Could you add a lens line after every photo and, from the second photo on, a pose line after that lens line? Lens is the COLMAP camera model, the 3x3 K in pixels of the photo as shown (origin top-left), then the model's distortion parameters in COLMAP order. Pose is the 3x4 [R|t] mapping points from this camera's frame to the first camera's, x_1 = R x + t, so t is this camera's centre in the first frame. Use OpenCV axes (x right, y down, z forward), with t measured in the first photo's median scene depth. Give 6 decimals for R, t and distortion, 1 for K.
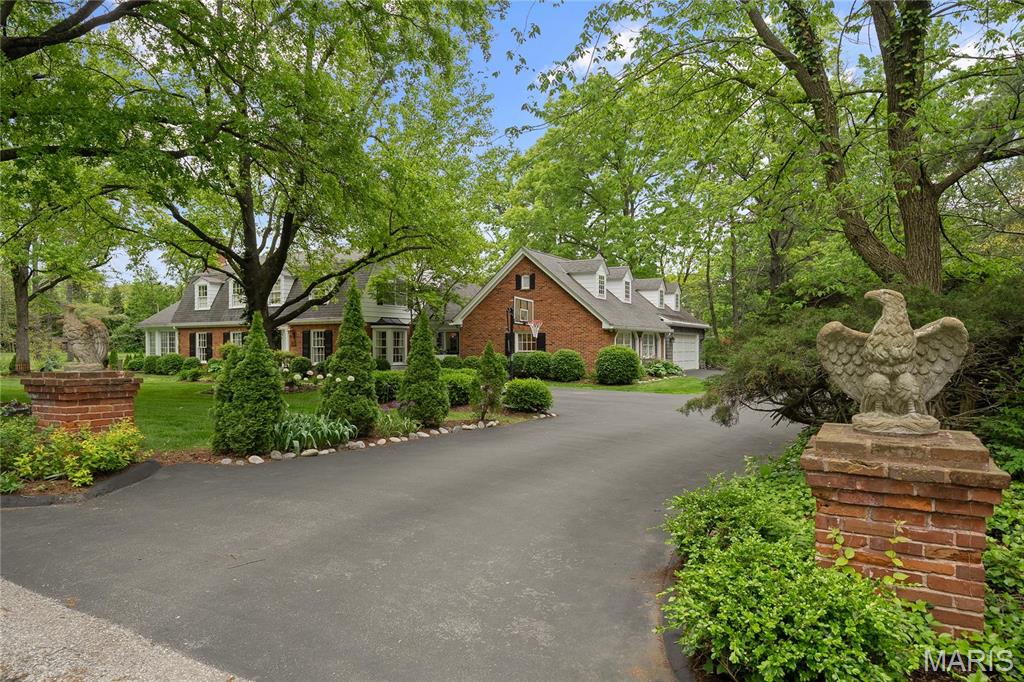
lens RADIAL K [[654.3, 0, 511.9], [0, 654.3, 351.4], [0, 0, 1]] dist [0.007119, 0.001359]
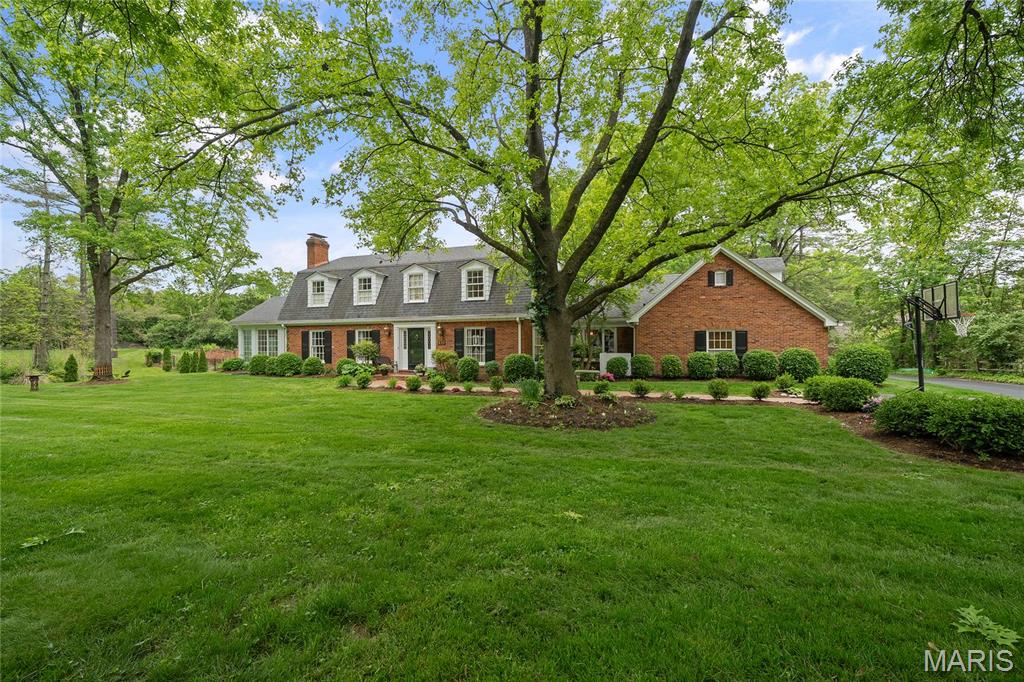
lens RADIAL K [[433.7, 0, 510.9], [0, 433.7, 338.1], [0, 0, 1]] dist [0.000194, -0.000081]
pose [[0.982223, -0.003801, 0.187677, -0.319447], [0.006125, 0.999912, -0.011806, -0.009149], [-0.187615, 0.012746, 0.982160, 0.335191]]
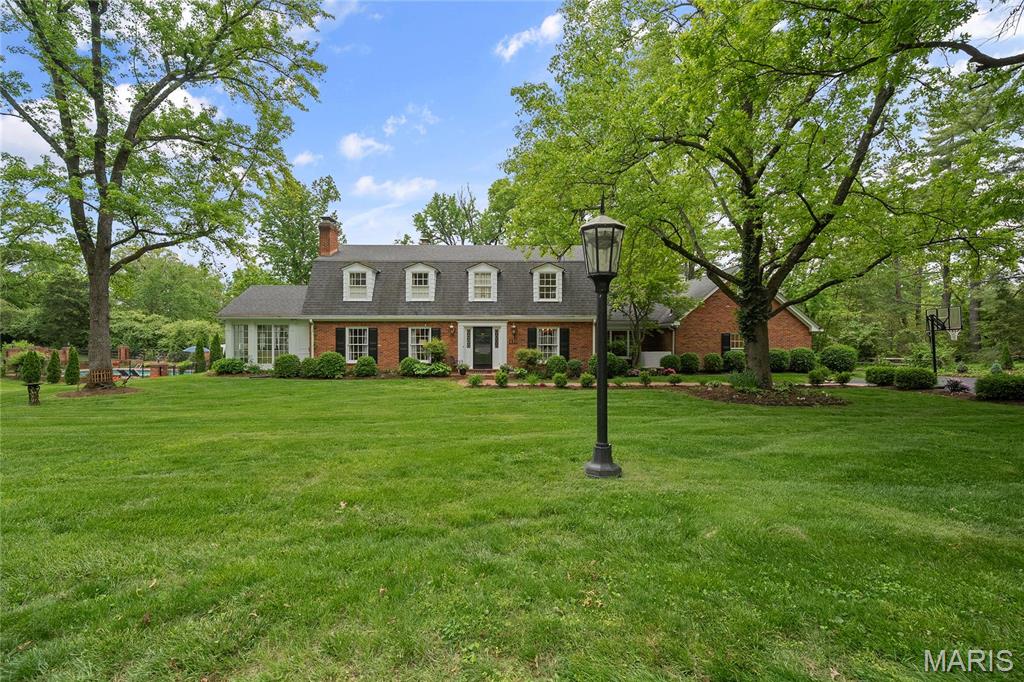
lens RADIAL K [[447.1, 0, 513.0], [0, 447.1, 340.6], [0, 0, 1]] dist [0.000069, -0.000034]
pose [[0.852603, 0.000830, 0.522558, -0.611708], [0.000038, 0.999999, -0.001649, -0.010838], [-0.522559, 0.001426, 0.852602, 0.400770]]
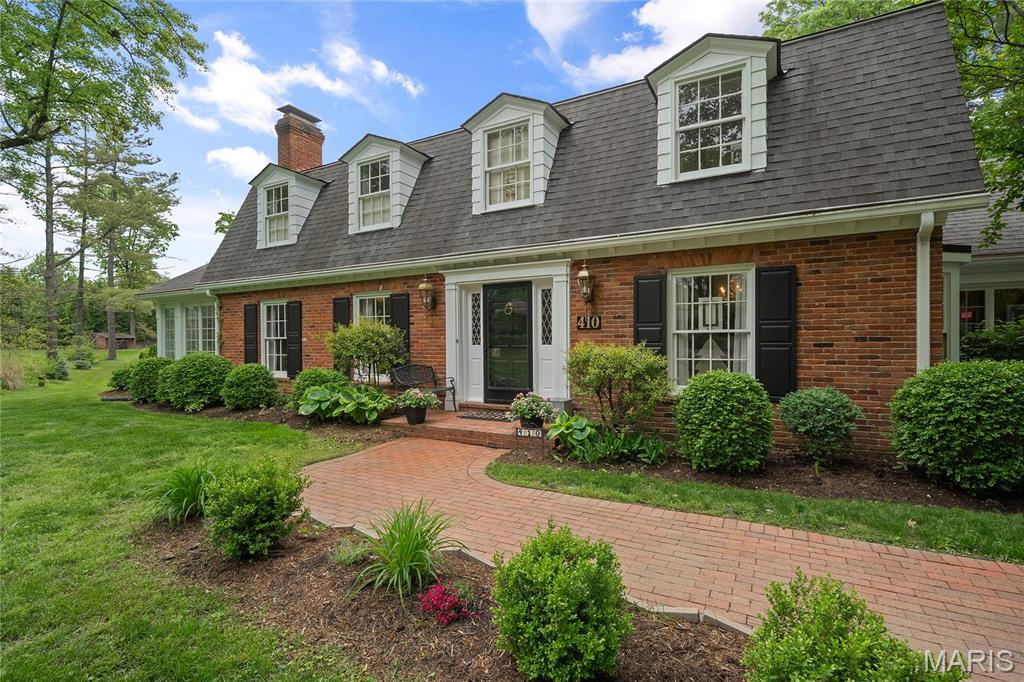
lens RADIAL K [[473.0, 0, 512.9], [0, 473.0, 345.3], [0, 0, 1]] dist [0.000831, 0.000003]
pose [[0.999313, -0.002509, 0.036967, -0.340754], [0.002639, 0.999990, -0.003491, -0.000752], [-0.036958, 0.003586, 0.999310, 0.710660]]
